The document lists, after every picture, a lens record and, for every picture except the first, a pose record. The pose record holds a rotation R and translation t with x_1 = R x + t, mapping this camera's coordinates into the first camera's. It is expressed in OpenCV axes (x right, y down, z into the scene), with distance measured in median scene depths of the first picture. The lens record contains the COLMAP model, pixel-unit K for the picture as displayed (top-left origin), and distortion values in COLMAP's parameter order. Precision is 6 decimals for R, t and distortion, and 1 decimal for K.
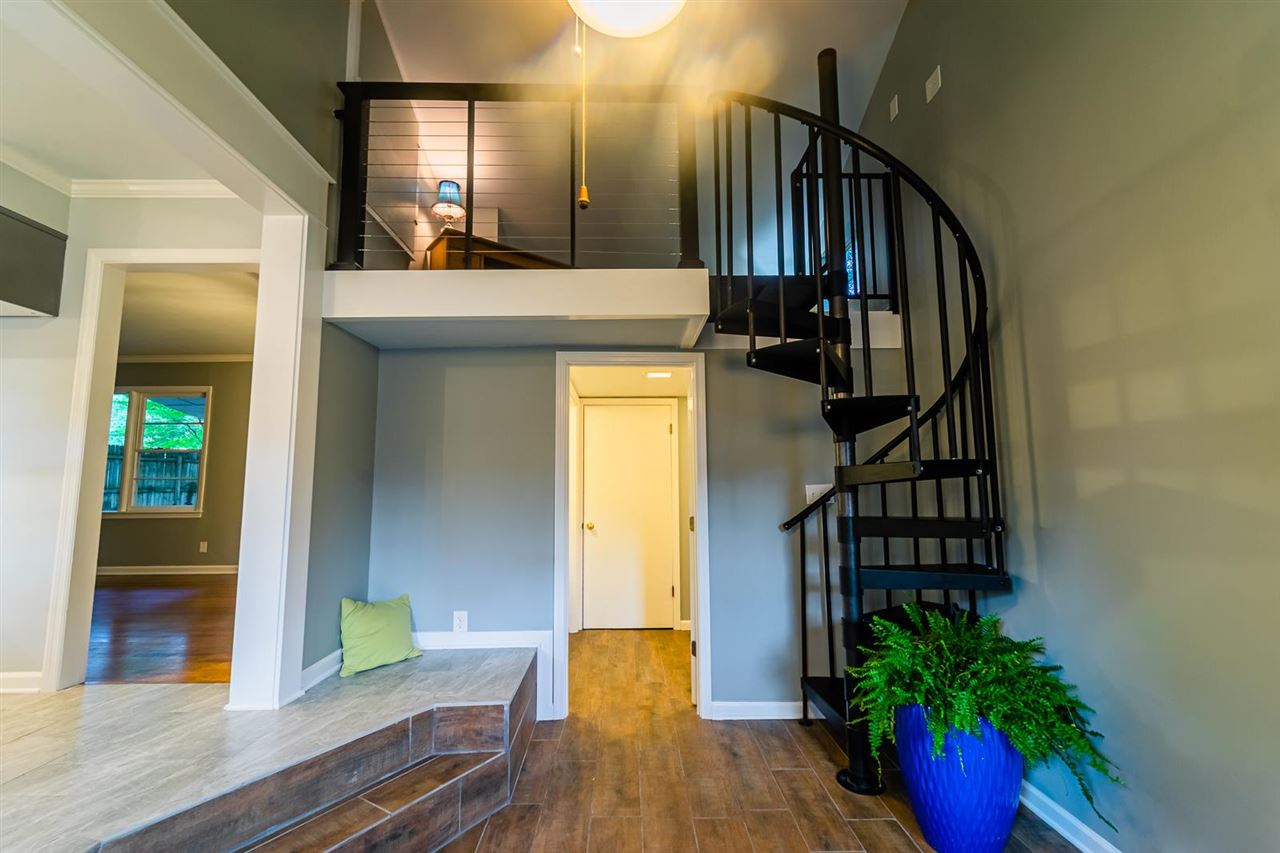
lens RADIAL K [[532.2, 0, 640.0], [0, 532.2, 426.5], [0, 0, 1]] dist [-0.001077, -0.000485]
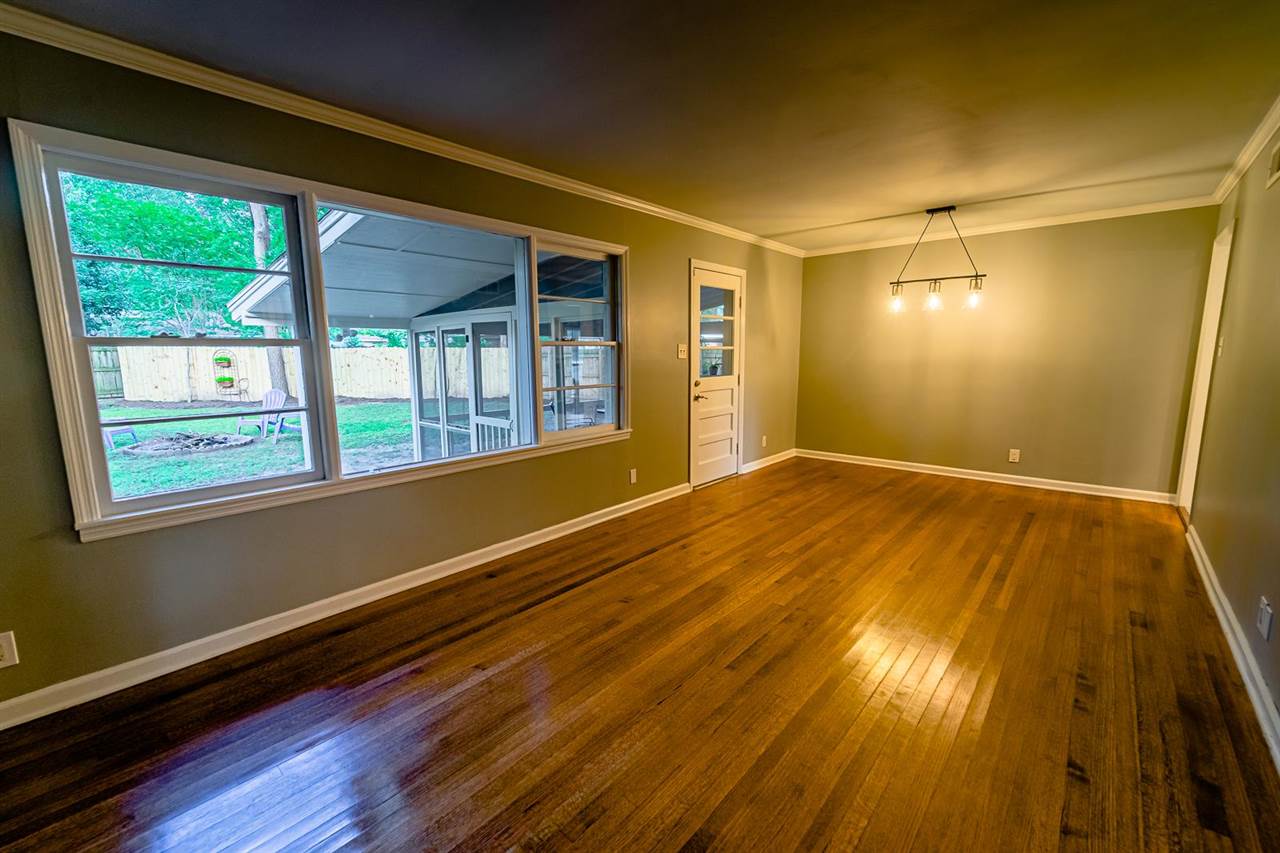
lens RADIAL K [[520.6, 0, 640.0], [0, 520.6, 426.5], [0, 0, 1]] dist [0.000570, -0.000233]
pose [[0.682623, -0.101003, 0.723757, -1.313944], [-0.077376, 0.974845, 0.209021, 0.005072], [-0.726663, -0.198684, 0.657636, 0.516712]]
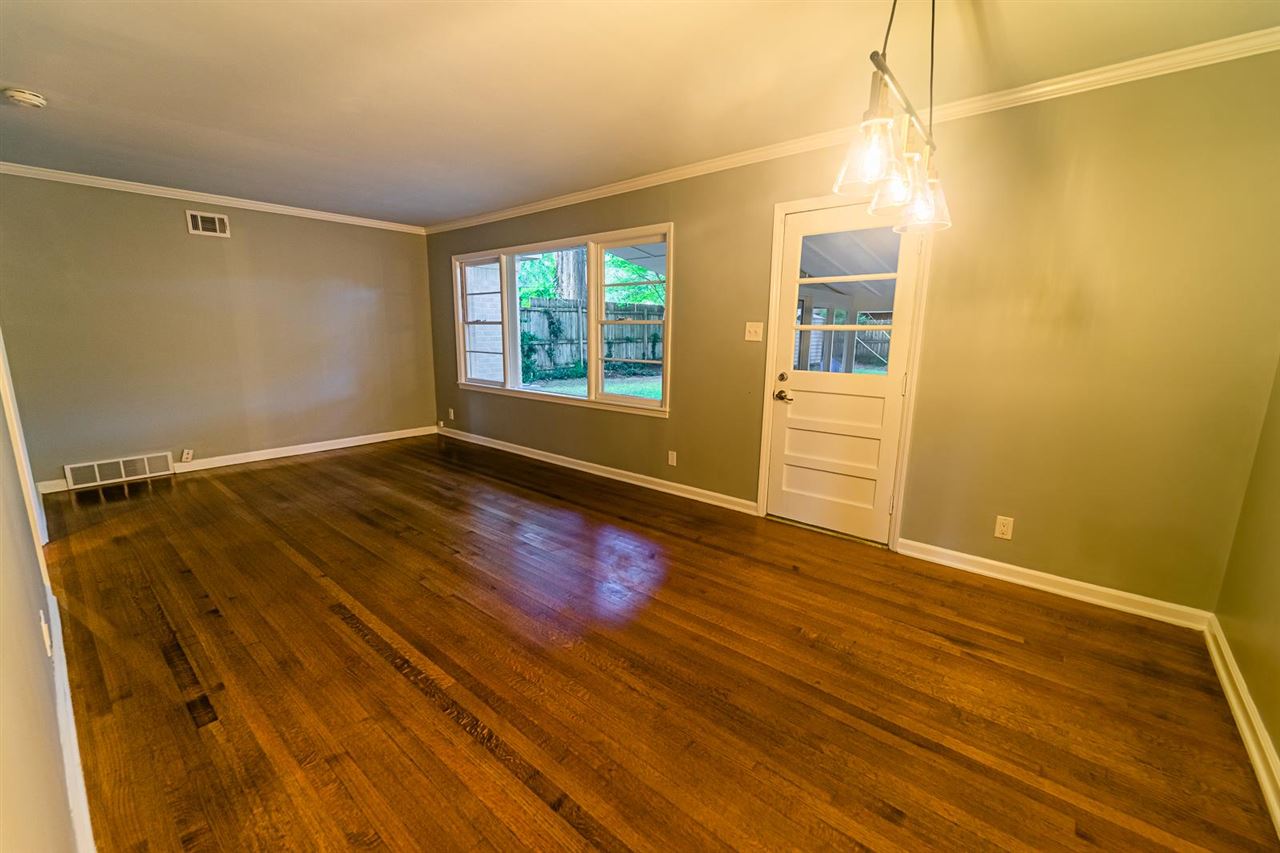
lens RADIAL K [[520.6, 0, 640.0], [0, 520.6, 426.5], [0, 0, 1]] dist [0.000570, -0.000233]
pose [[0.748407, 0.137486, -0.648833, -0.388432], [0.056652, 0.961452, 0.269074, -0.010359], [0.660816, -0.238135, 0.711768, 0.462386]]
